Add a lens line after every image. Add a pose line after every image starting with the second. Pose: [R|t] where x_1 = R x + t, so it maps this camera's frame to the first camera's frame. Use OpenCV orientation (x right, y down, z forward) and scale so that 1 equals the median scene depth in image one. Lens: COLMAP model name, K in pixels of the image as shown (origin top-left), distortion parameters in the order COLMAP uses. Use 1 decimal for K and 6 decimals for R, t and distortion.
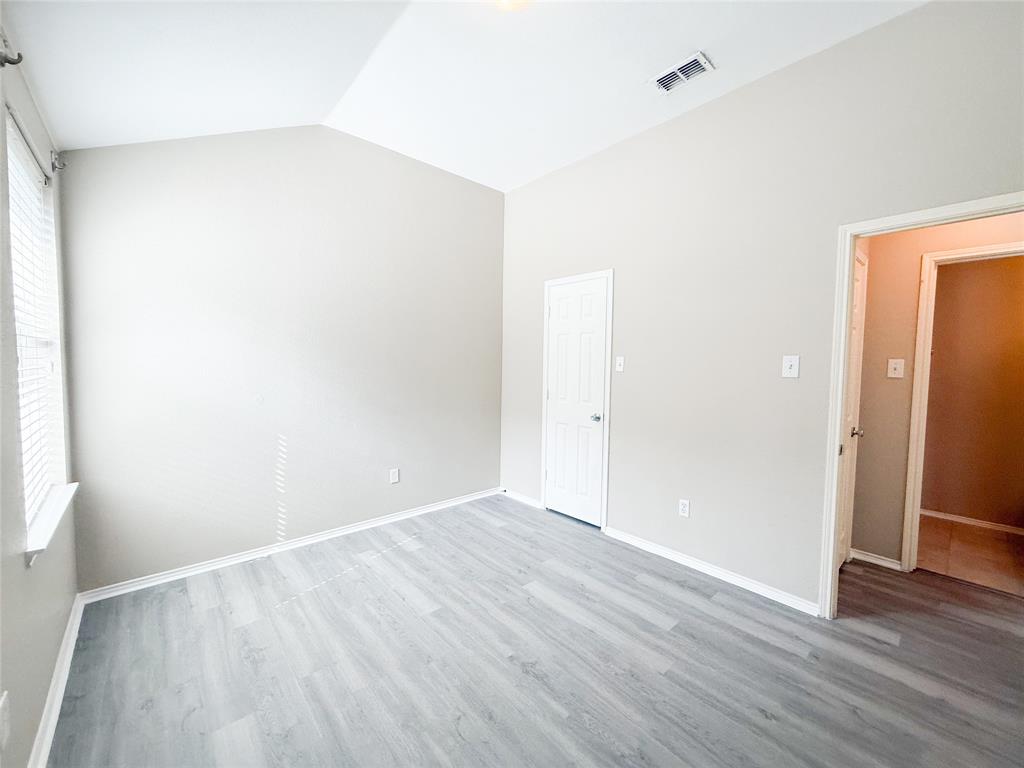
lens RADIAL K [[407.4, 0, 512.6], [0, 407.4, 376.9], [0, 0, 1]] dist [0.001319, 0.000515]
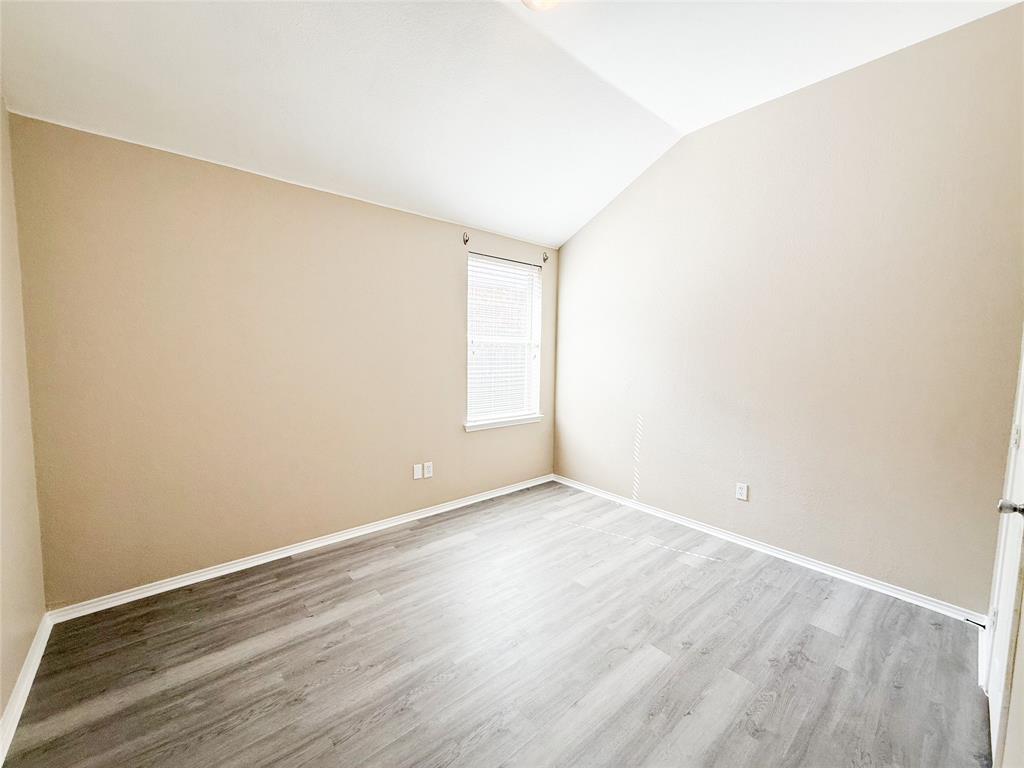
lens RADIAL K [[407.4, 0, 518.6], [0, 407.4, 388.5], [0, 0, 1]] dist [0.001319, 0.000515]
pose [[-0.002431, 0.081058, -0.996706, 0.688329], [-0.056281, 0.995118, 0.081066, -0.023708], [0.998412, 0.056293, 0.002142, 0.641368]]
